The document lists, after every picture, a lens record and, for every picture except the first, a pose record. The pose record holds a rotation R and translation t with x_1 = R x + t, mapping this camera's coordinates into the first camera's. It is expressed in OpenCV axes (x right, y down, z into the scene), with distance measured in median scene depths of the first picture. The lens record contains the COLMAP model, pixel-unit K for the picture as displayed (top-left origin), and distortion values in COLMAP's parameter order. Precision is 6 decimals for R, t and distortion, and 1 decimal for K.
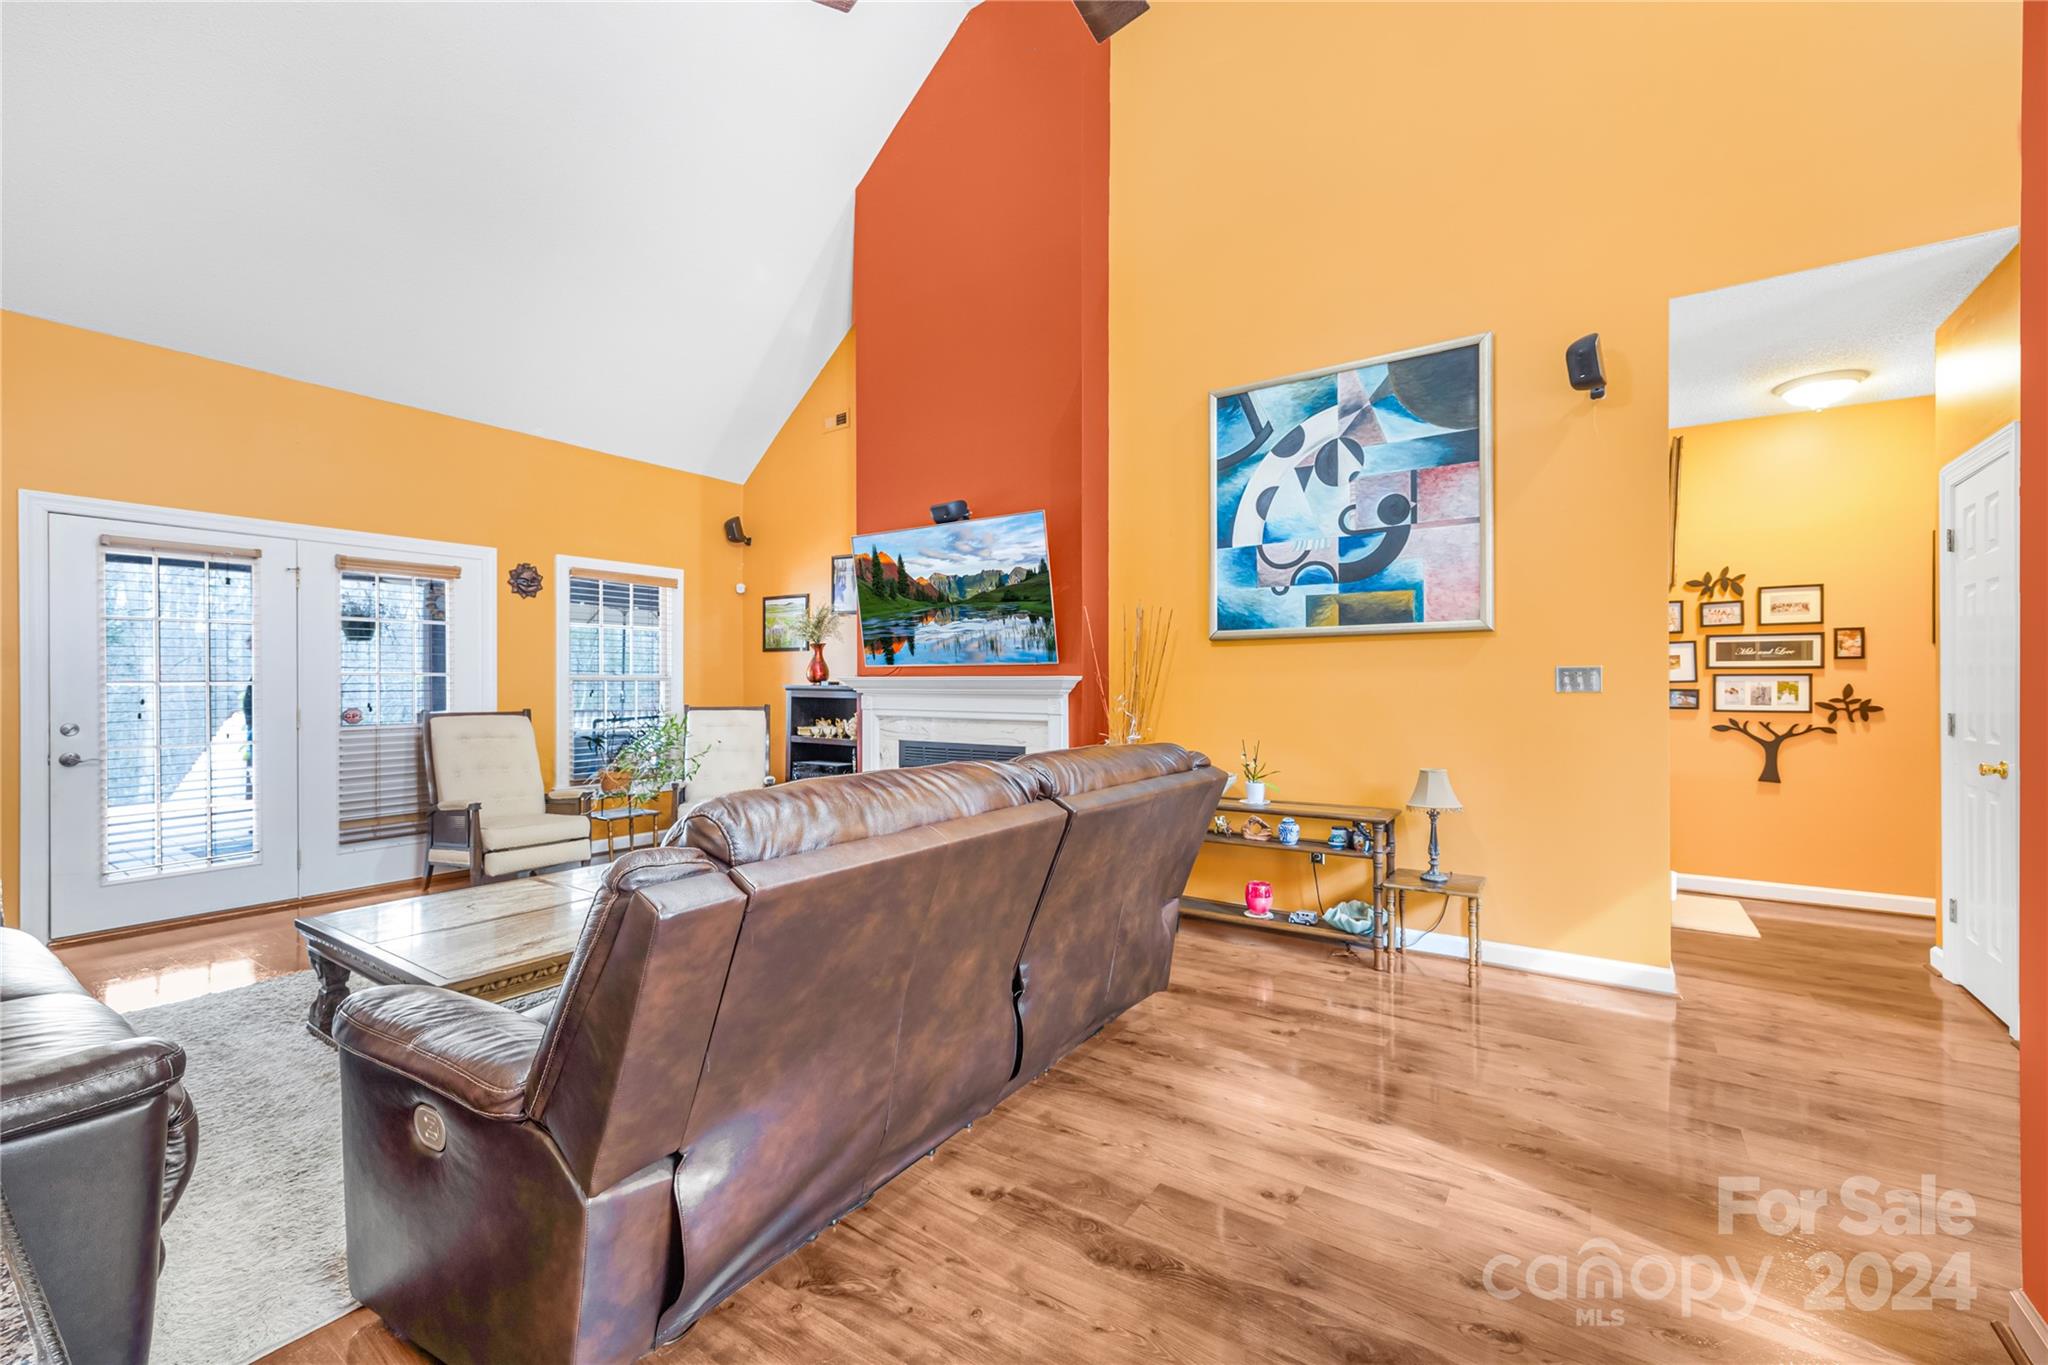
lens RADIAL K [[825.6, 0, 1022.4], [0, 825.6, 689.0], [0, 0, 1]] dist [-0.000811, 0.000287]
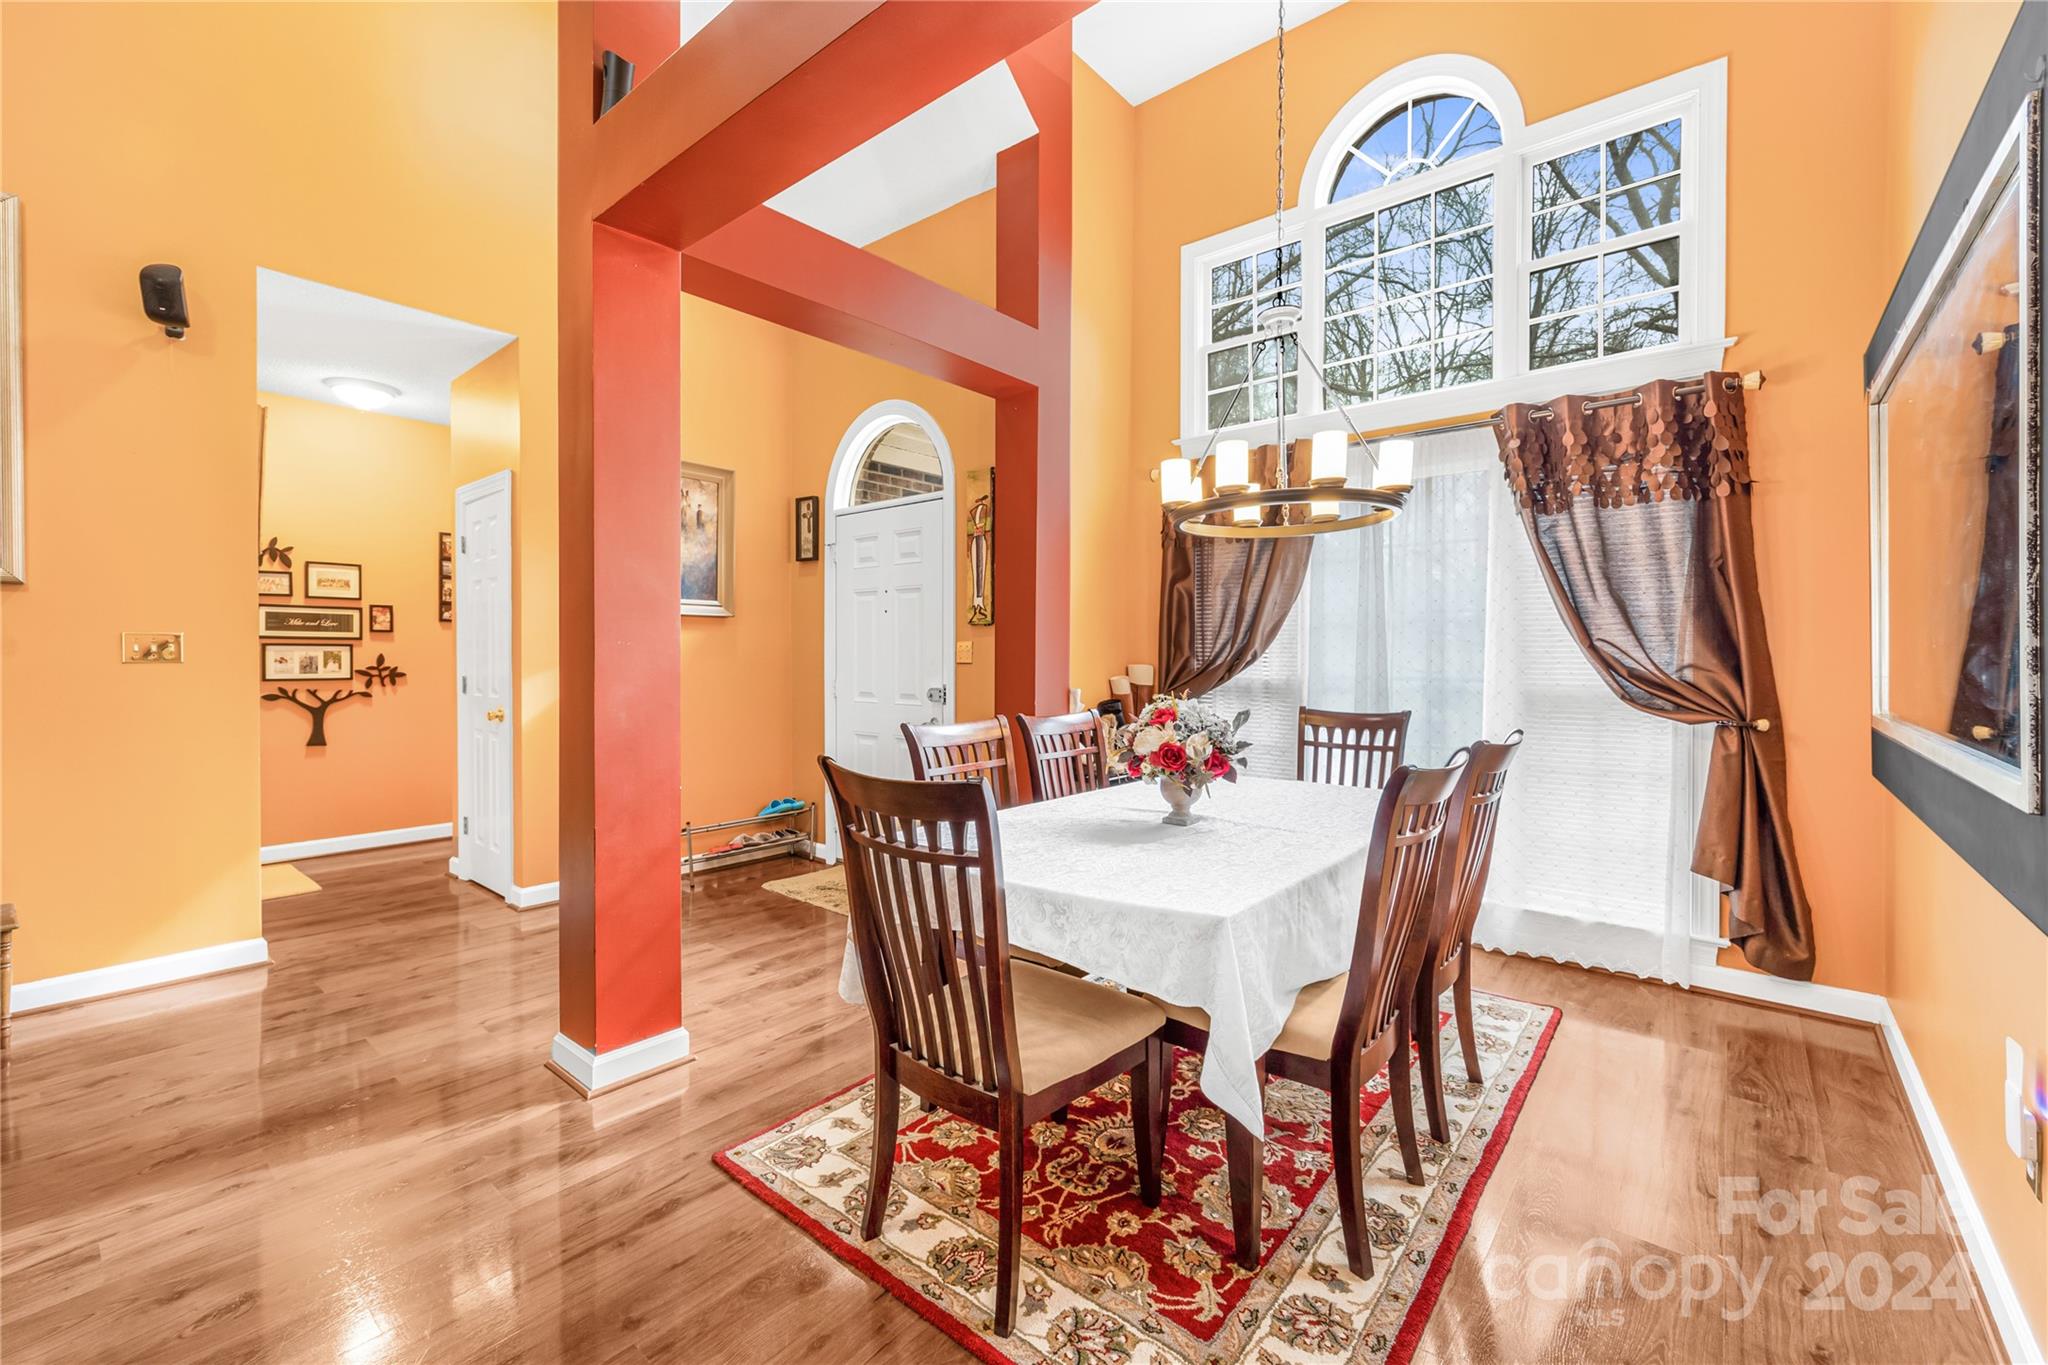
lens RADIAL K [[855.5, 0, 1029.3], [0, 855.5, 653.8], [0, 0, 1]] dist [0.007135, -0.000566]
pose [[0.092915, 0.002614, 0.995671, -0.113930], [0.004408, 0.999986, -0.003037, 0.001798], [-0.995664, 0.004671, 0.092902, -0.016494]]
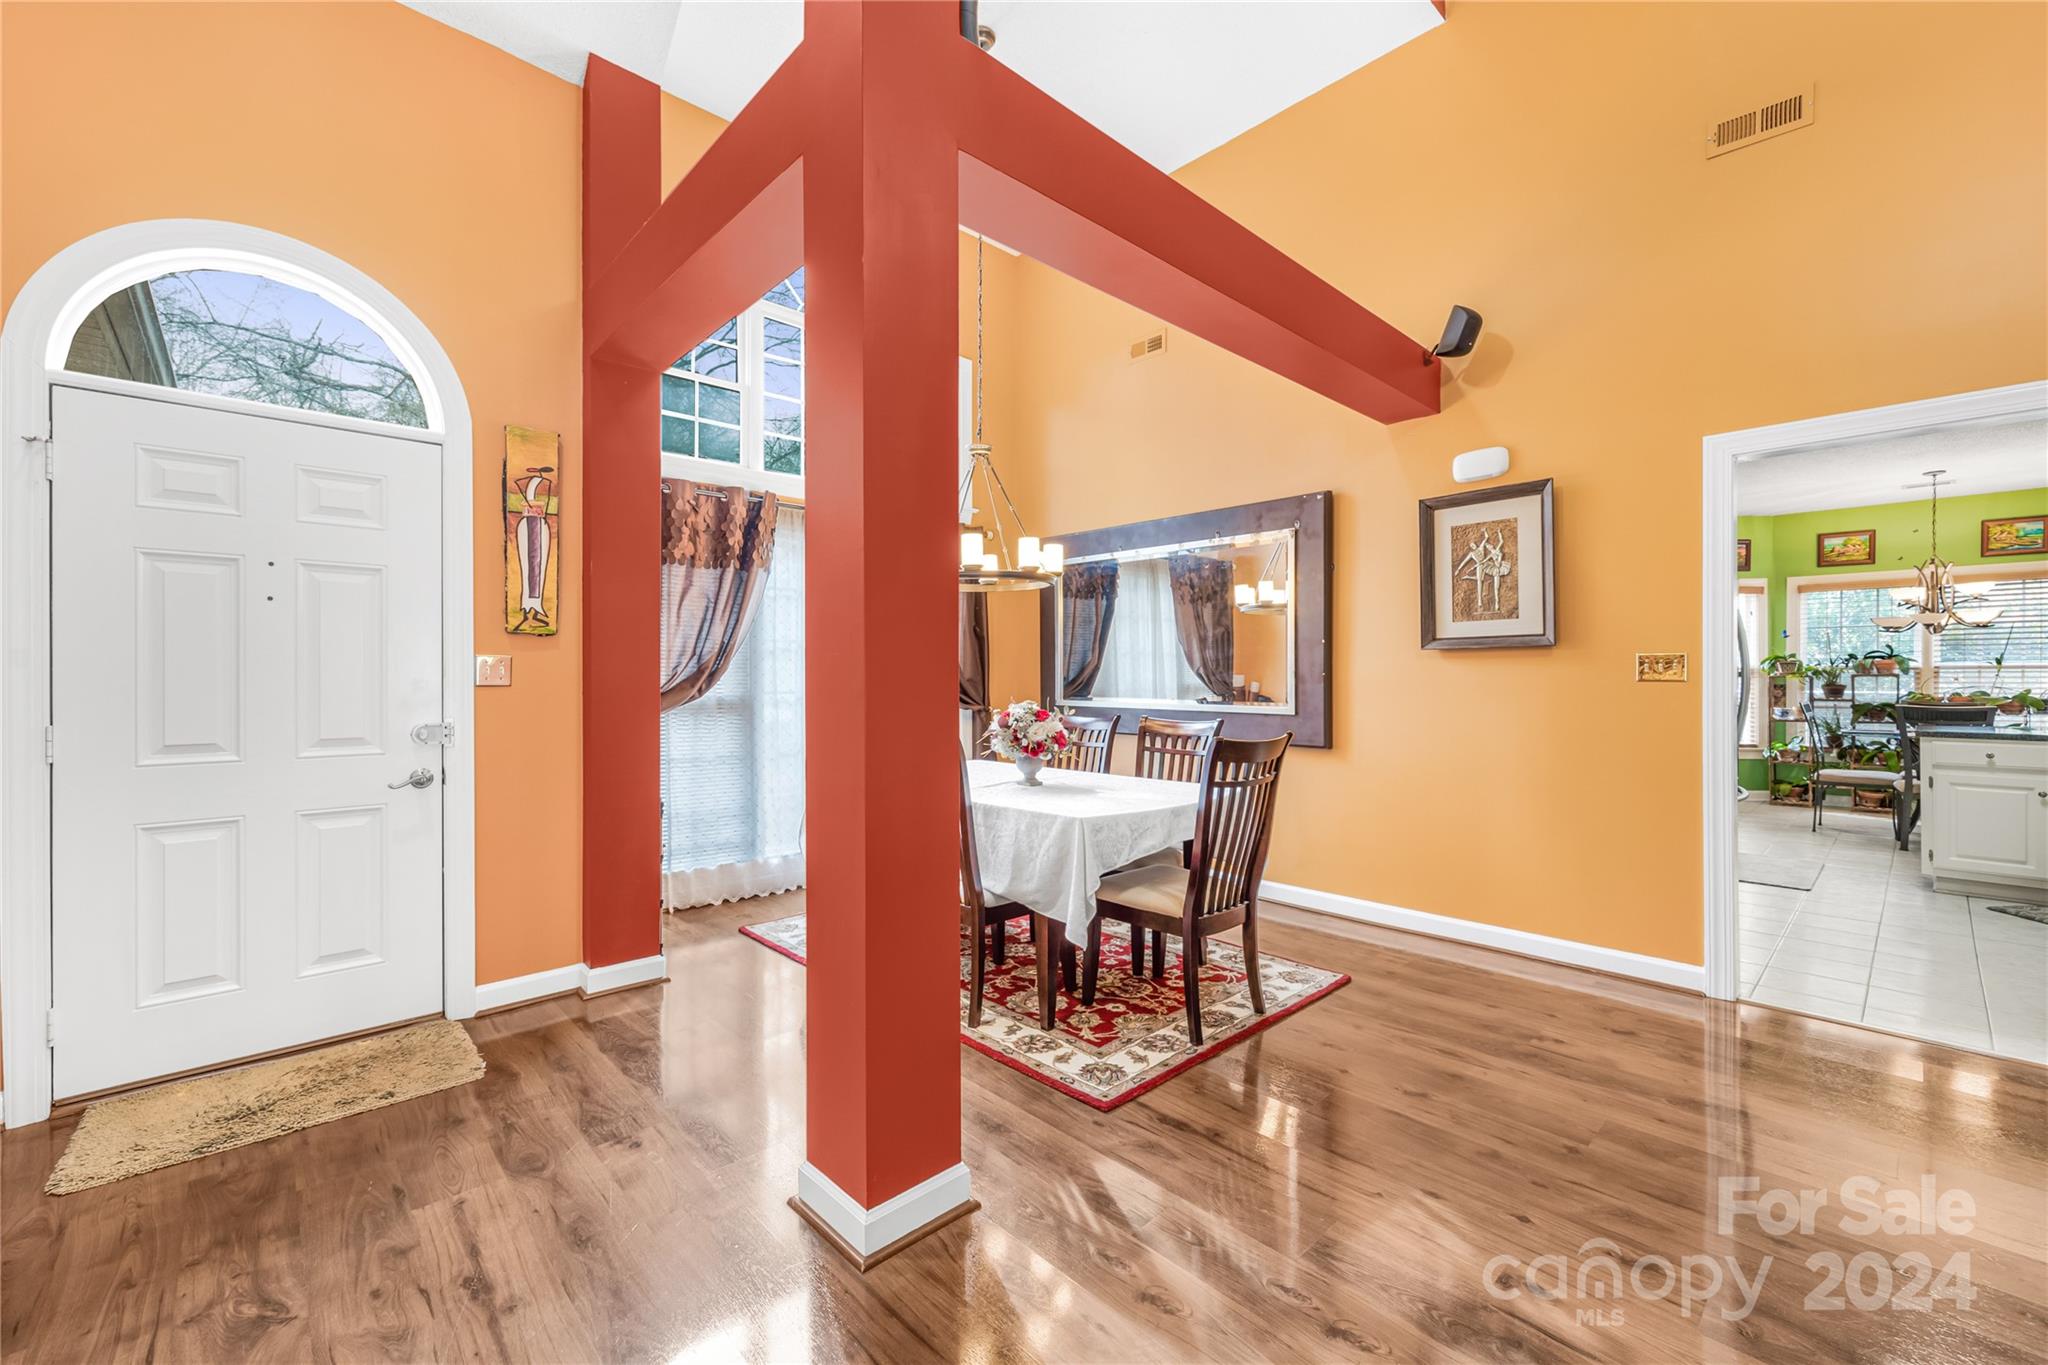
lens RADIAL K [[832.9, 0, 1032.2], [0, 832.9, 668.7], [0, 0, 1]] dist [0.001046, 0.000222]
pose [[-0.978010, 0.003877, 0.208524, 0.293556], [0.004119, 0.999991, 0.000724, -0.003627], [-0.208519, 0.001567, -0.978017, 0.762843]]
